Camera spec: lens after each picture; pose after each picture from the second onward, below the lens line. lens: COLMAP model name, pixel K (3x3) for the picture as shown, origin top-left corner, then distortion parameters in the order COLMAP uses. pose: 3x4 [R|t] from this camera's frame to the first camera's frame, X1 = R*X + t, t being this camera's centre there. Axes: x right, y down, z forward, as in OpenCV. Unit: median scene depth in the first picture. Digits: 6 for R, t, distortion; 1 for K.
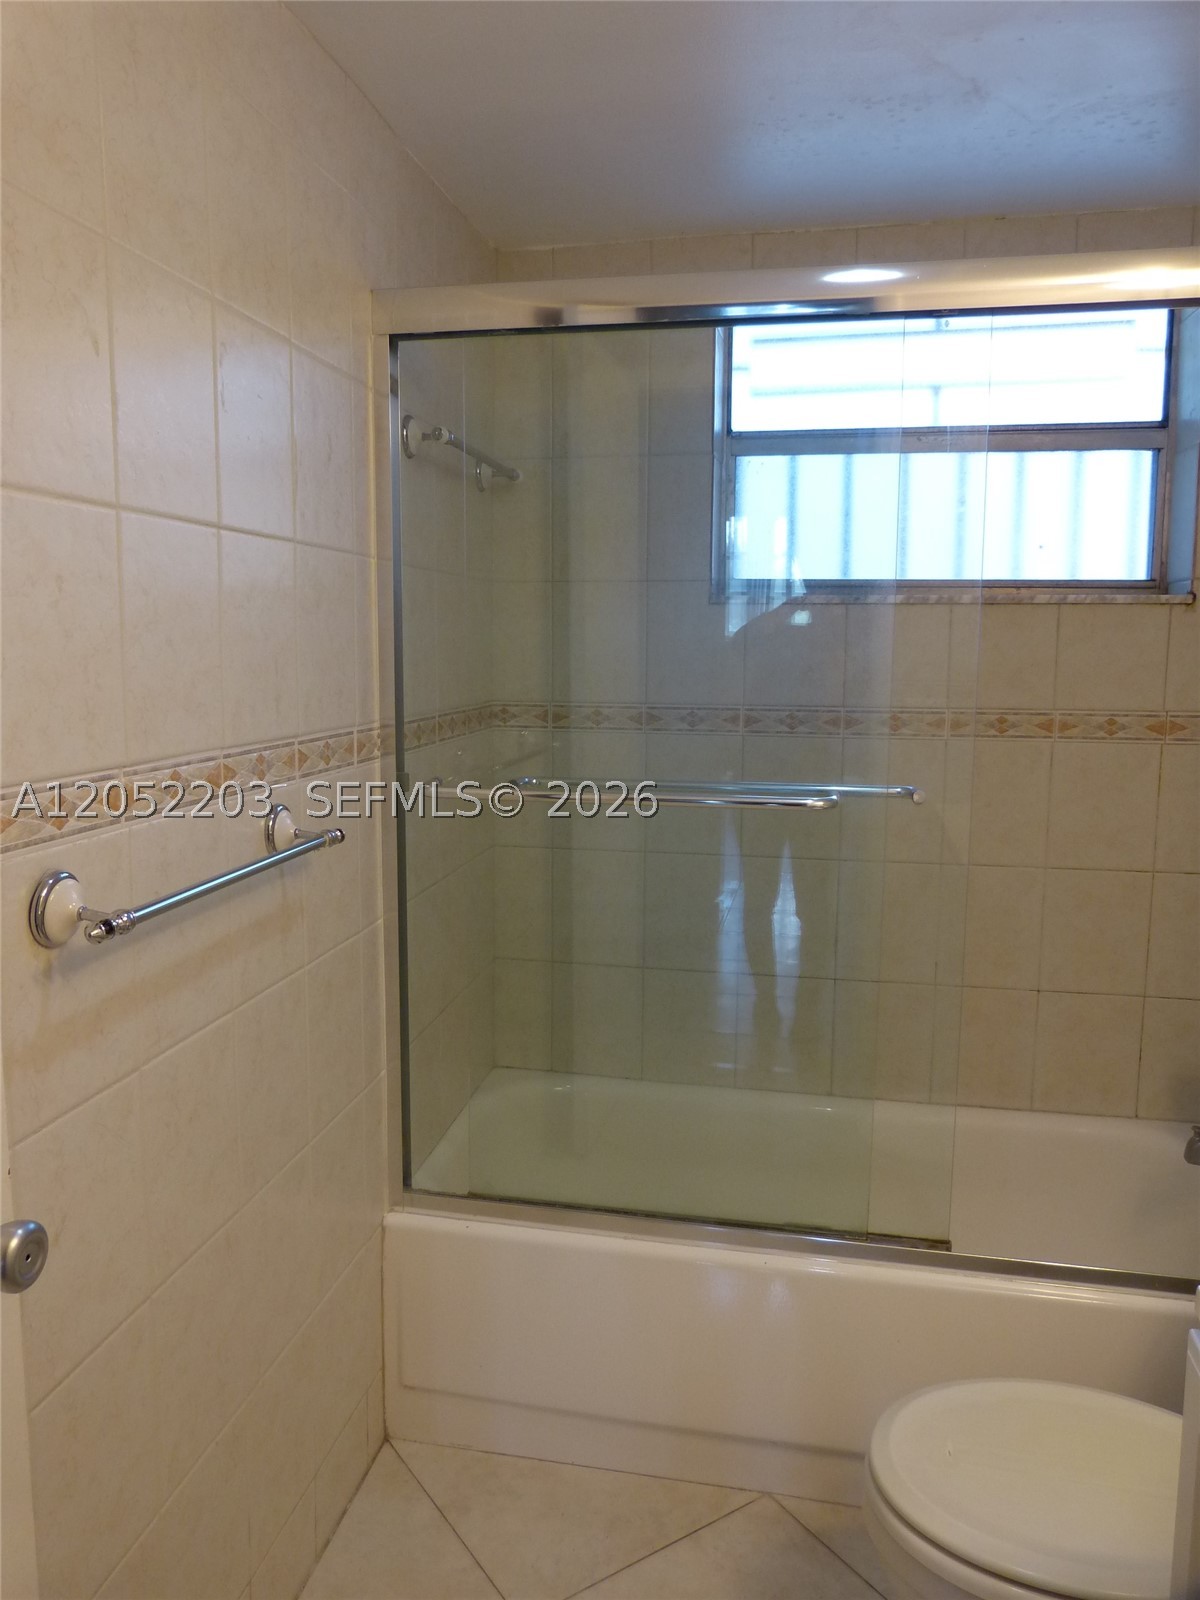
lens RADIAL K [[1197.6, 0, 587.5], [0, 1197.6, 791.6], [0, 0, 1]] dist [-0.040061, 0.032227]
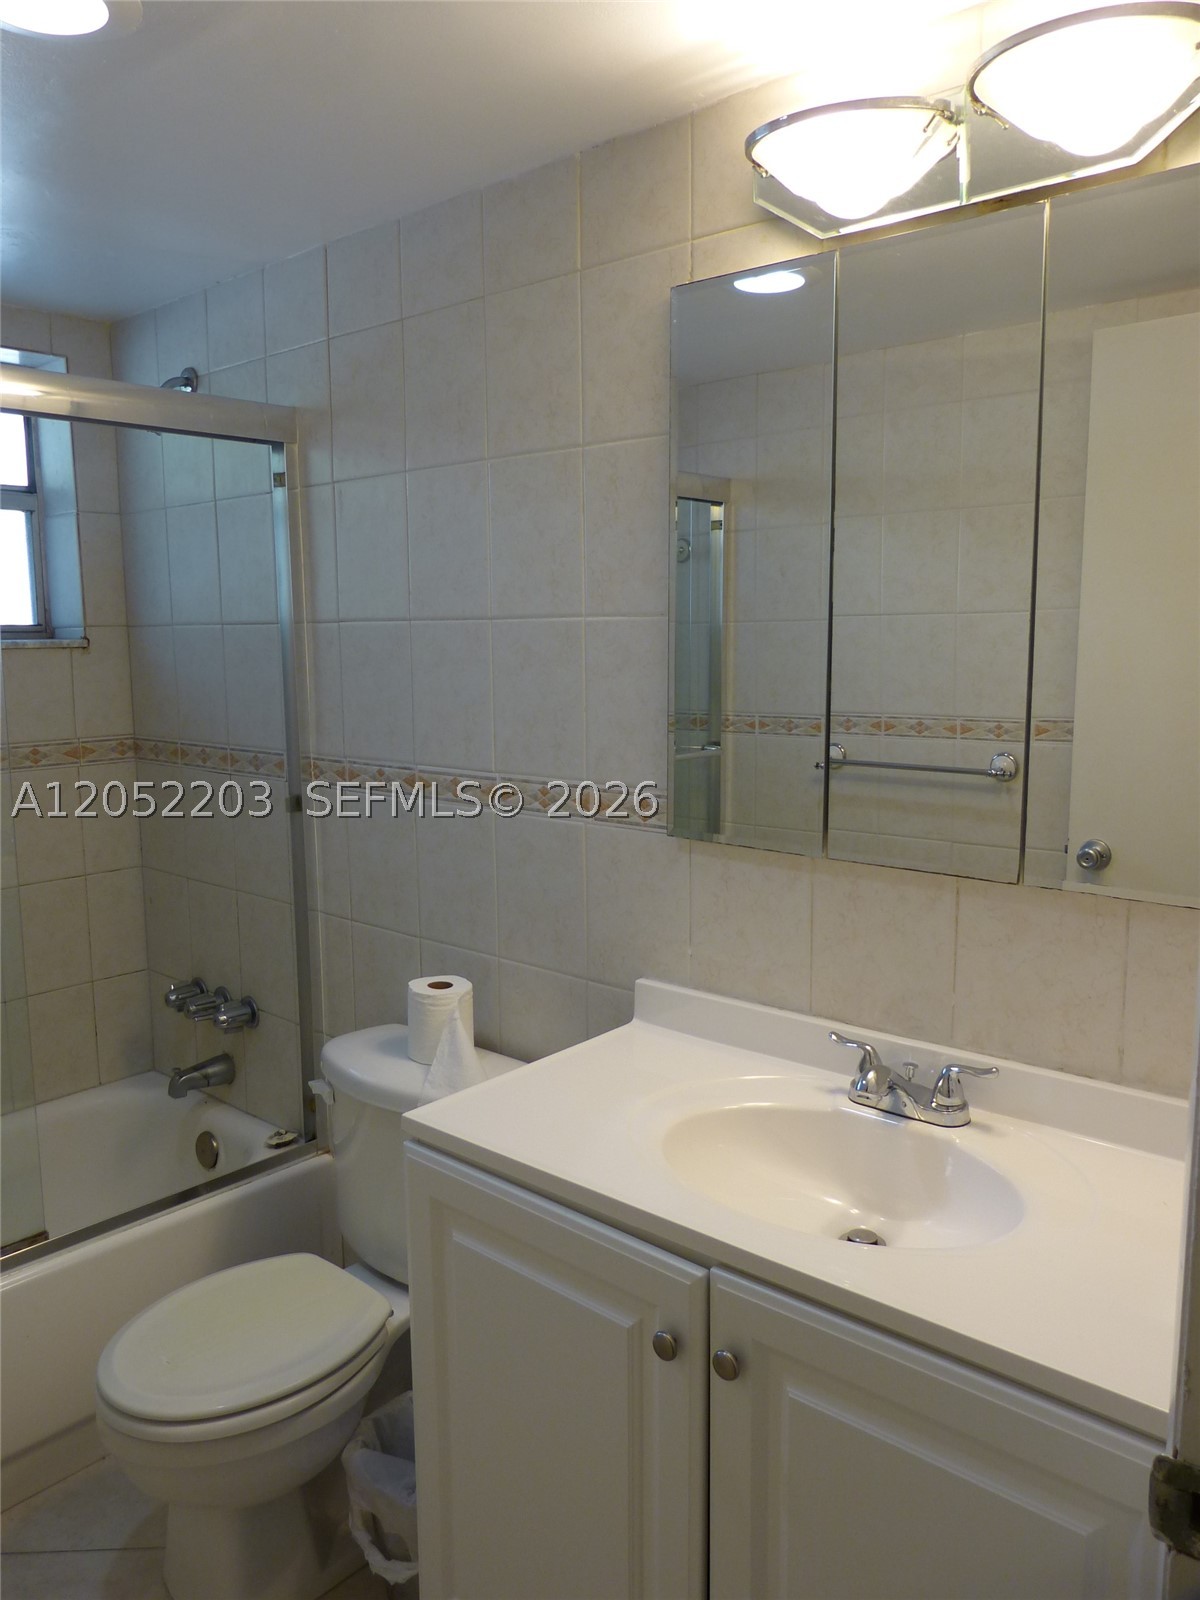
lens RADIAL K [[1197.6, 0, 592.4], [0, 1197.6, 783.5], [0, 0, 1]] dist [-0.040061, 0.032227]
pose [[0.498660, -0.120844, 0.858333, -0.269055], [0.125207, 0.989891, 0.066625, -0.037397], [-0.857707, 0.074246, 0.508750, -0.030296]]
